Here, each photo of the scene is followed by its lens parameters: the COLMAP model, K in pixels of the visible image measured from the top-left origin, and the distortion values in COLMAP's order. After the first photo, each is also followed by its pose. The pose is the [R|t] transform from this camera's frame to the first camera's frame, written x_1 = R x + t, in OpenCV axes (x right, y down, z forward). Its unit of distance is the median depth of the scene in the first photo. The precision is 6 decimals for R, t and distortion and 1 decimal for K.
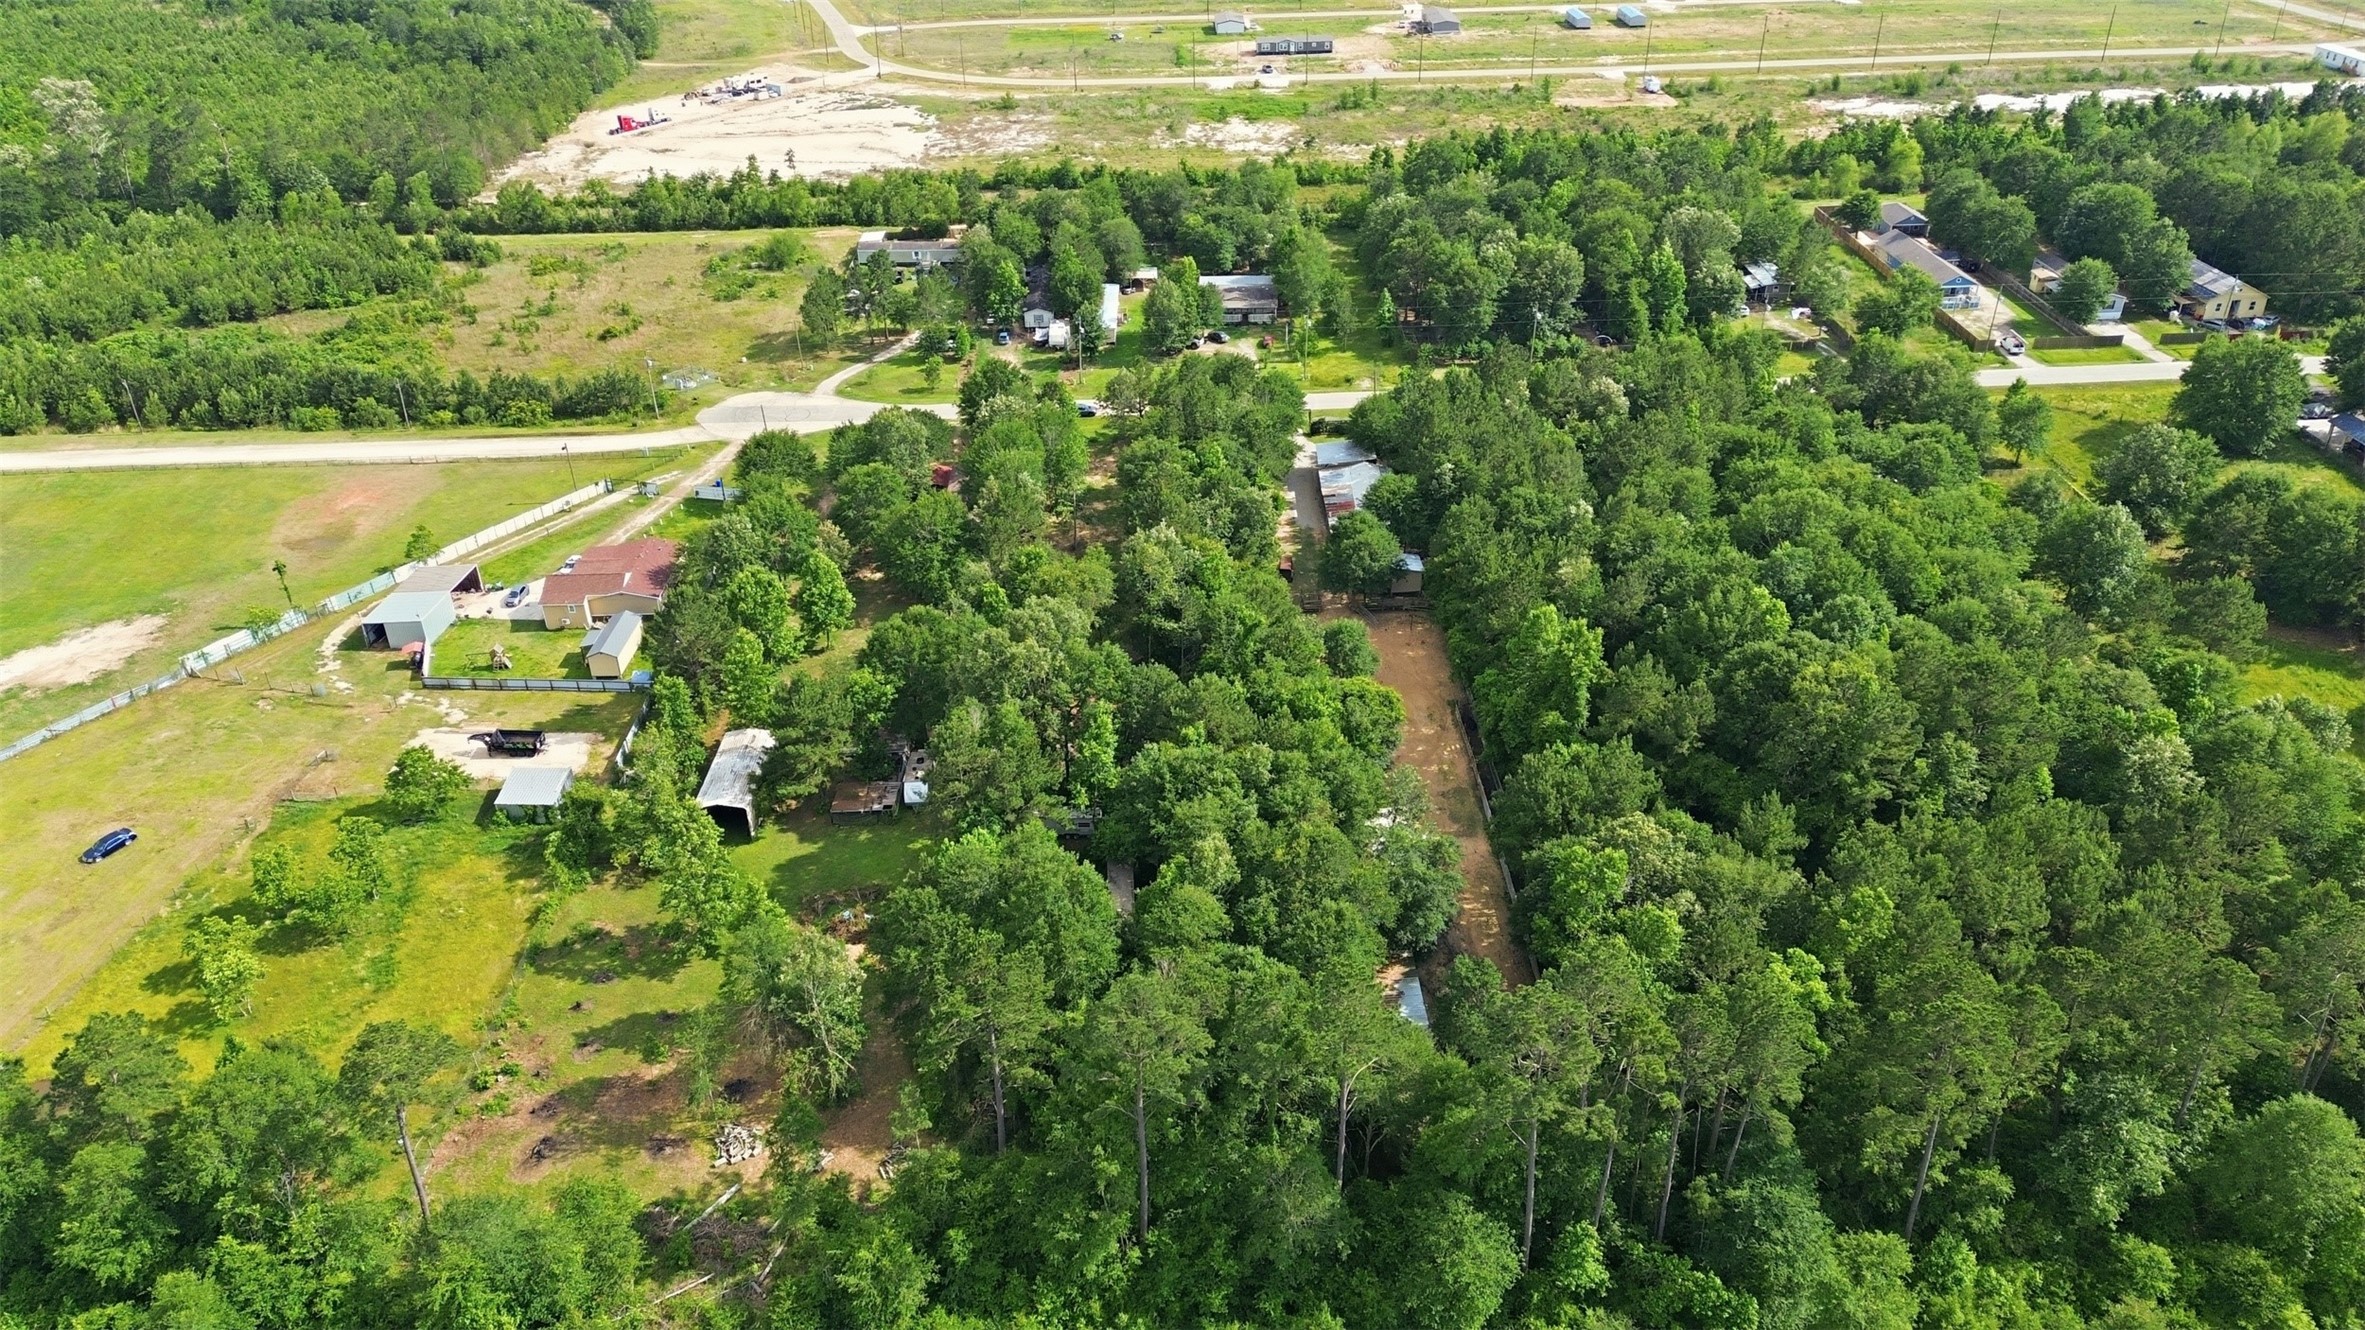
lens RADIAL K [[1666.4, 0, 1185.3], [0, 1666.4, 661.2], [0, 0, 1]] dist [0.084769, -0.084021]
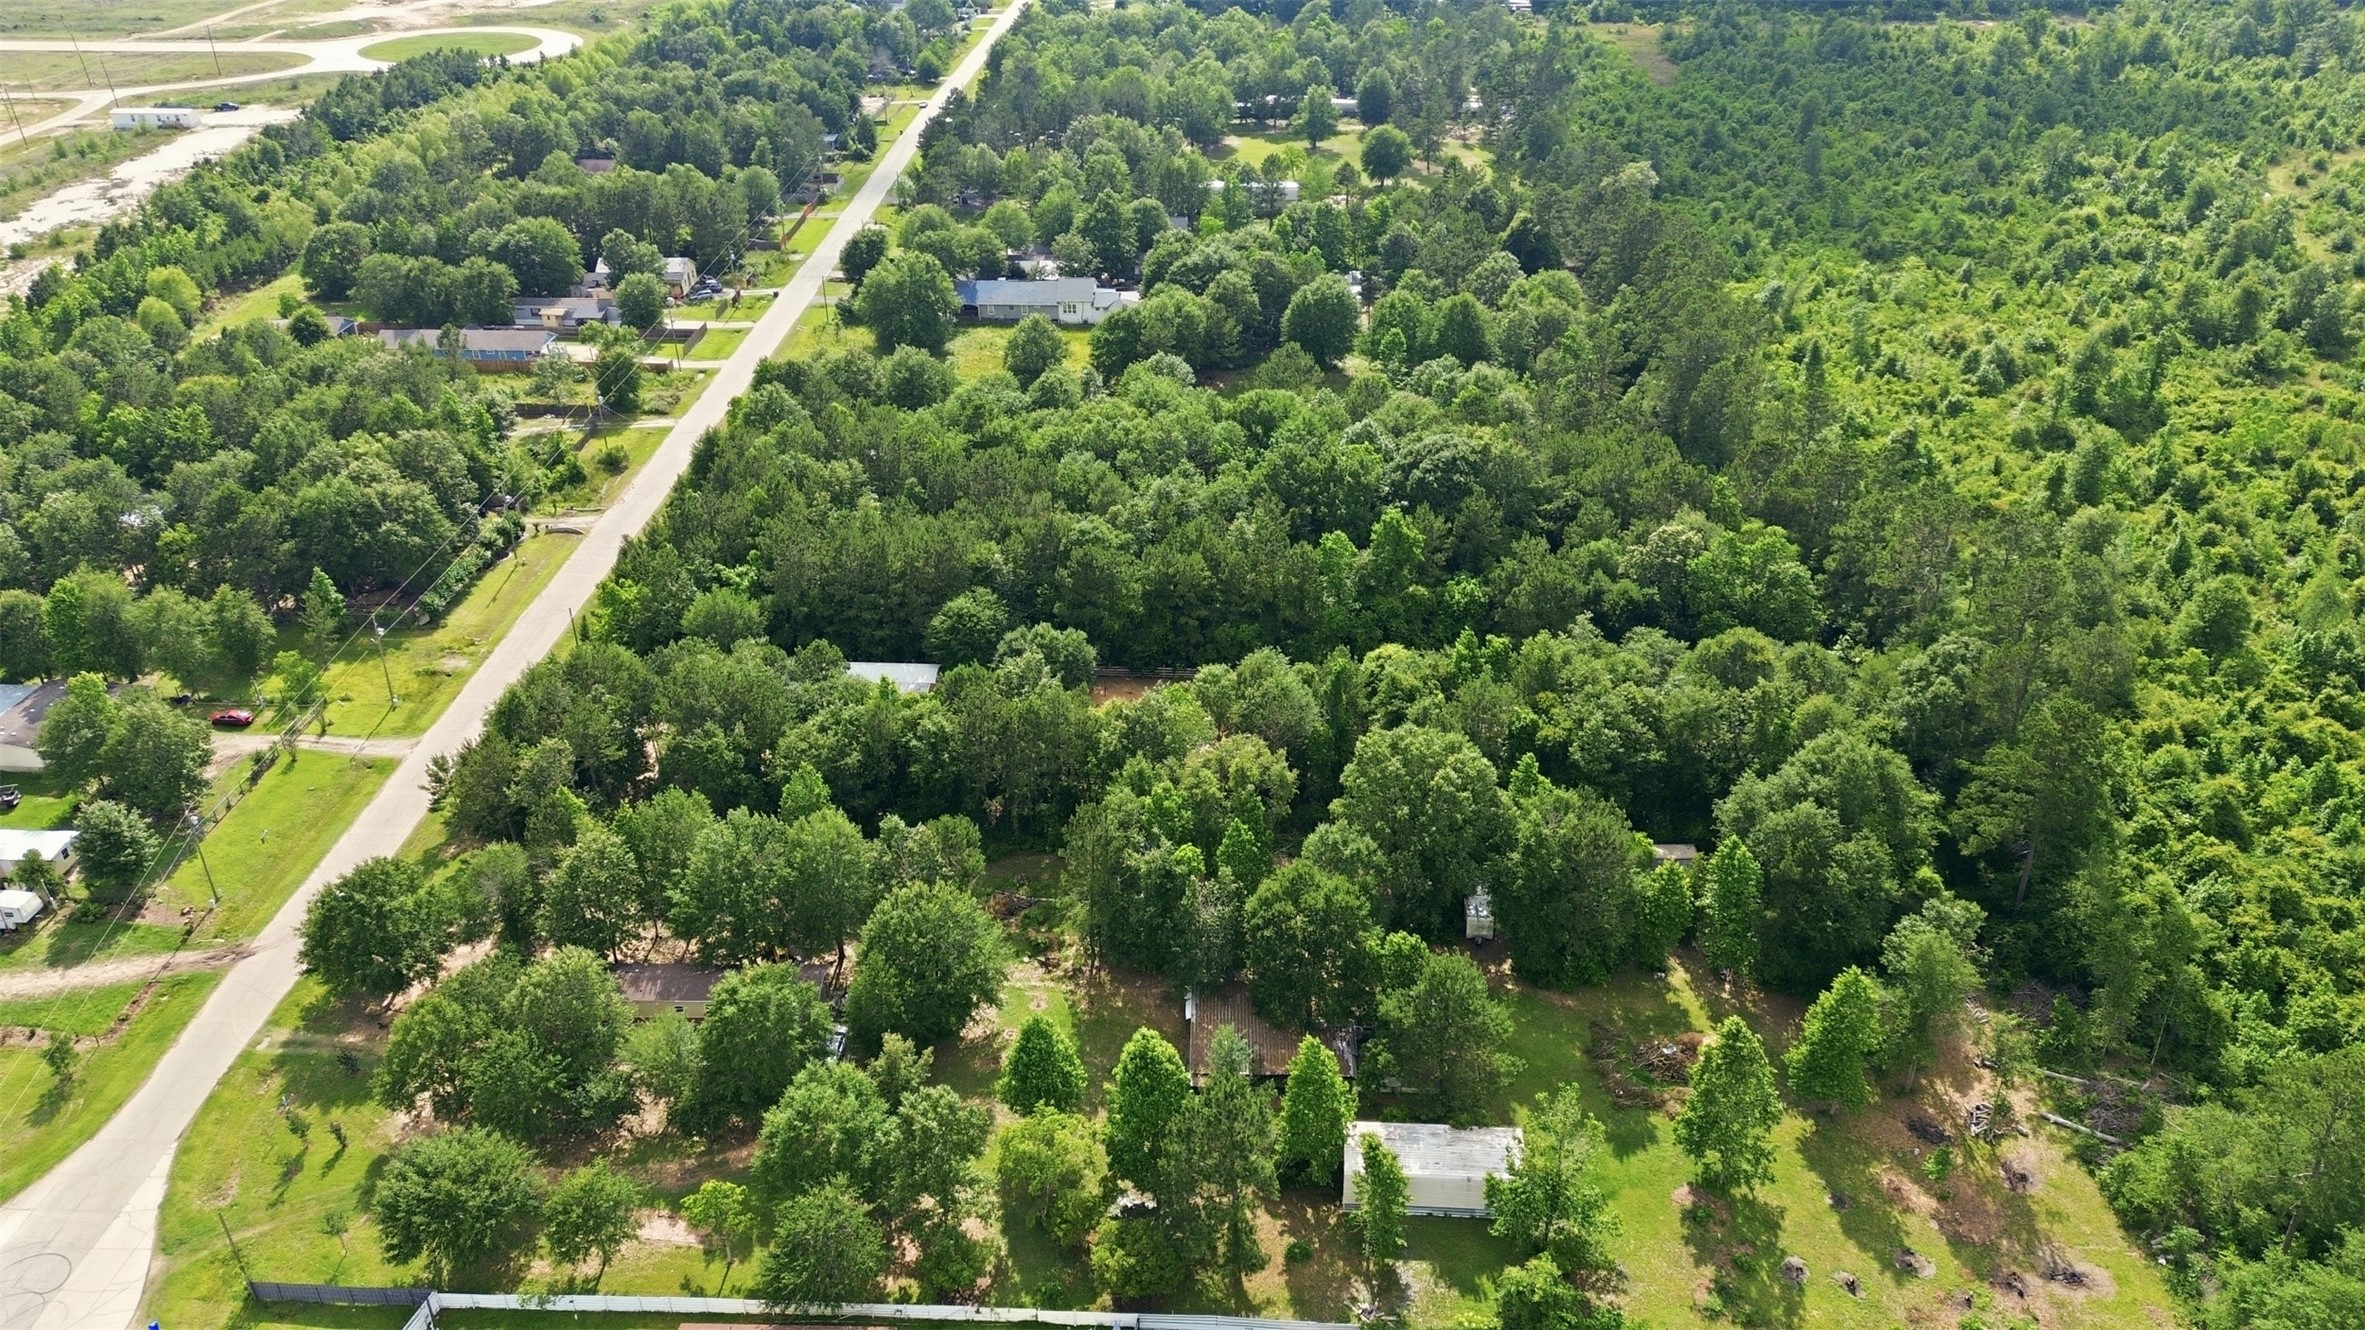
lens RADIAL K [[1666.4, 0, 1185.3], [0, 1666.4, 661.2], [0, 0, 1]] dist [0.084769, -0.084021]
pose [[0.063453, -0.480119, 0.874906, -0.710875], [0.507918, 0.770176, 0.385809, -0.389460], [-0.859065, 0.419900, 0.292731, 0.661218]]
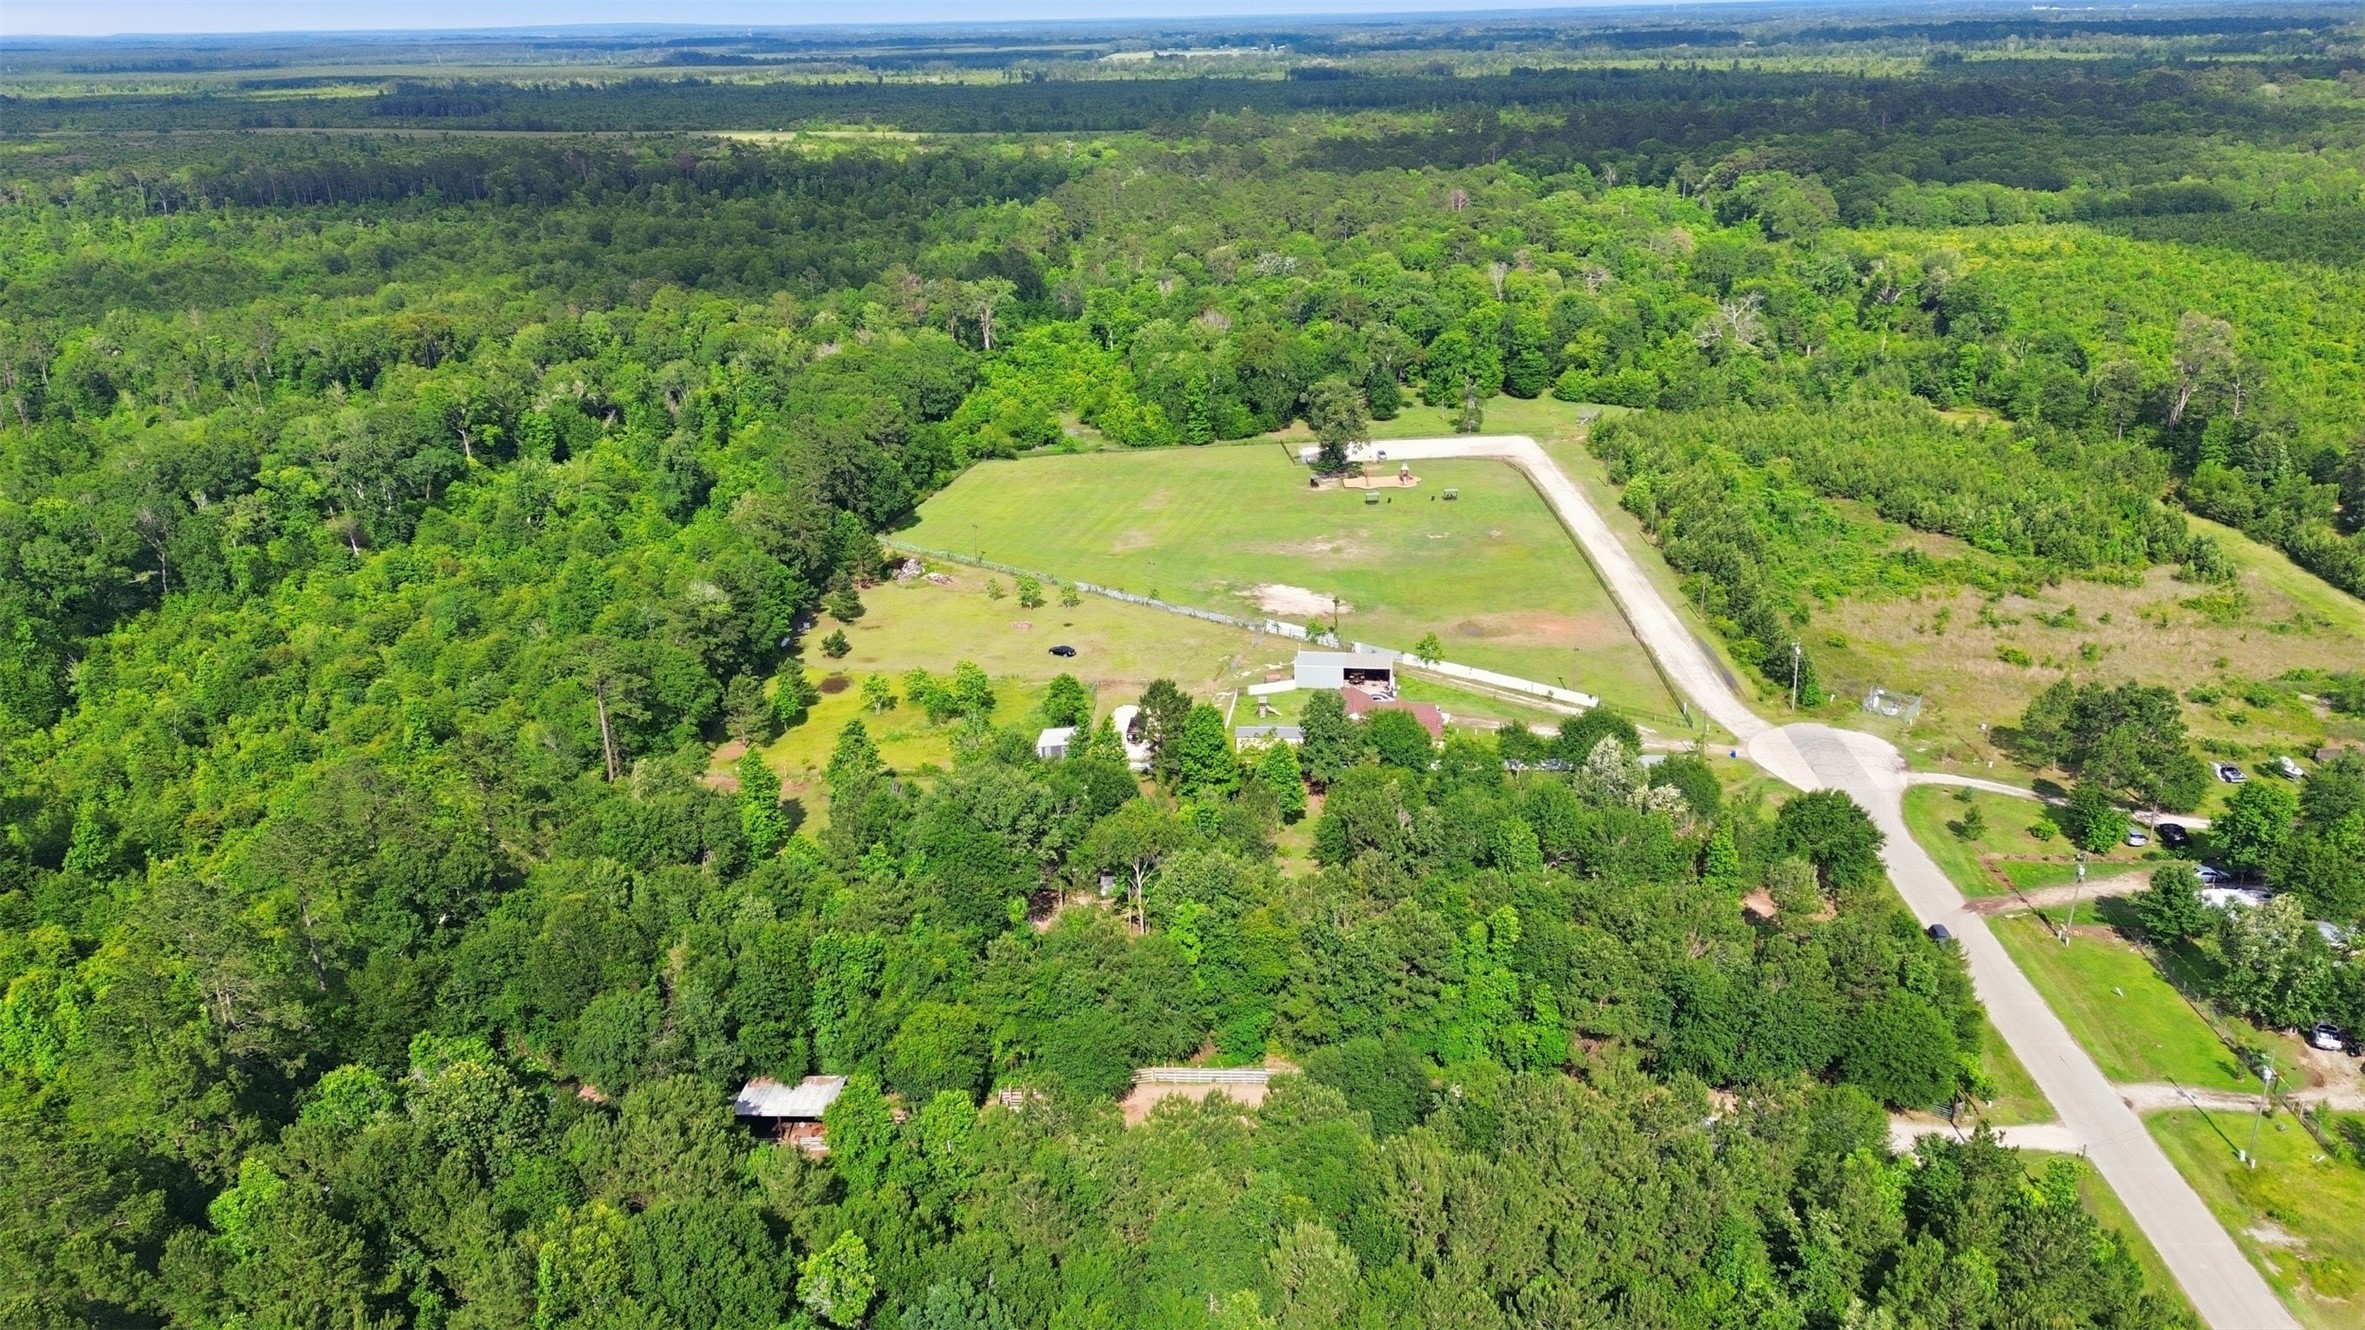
lens RADIAL K [[1666.4, 0, 1185.3], [0, 1666.4, 661.2], [0, 0, 1]] dist [0.084769, -0.084021]
pose [[-0.068040, 0.379367, -0.922741, 0.713759], [-0.481713, 0.797442, 0.363373, -0.442628], [0.873684, 0.469220, 0.128488, 0.755063]]
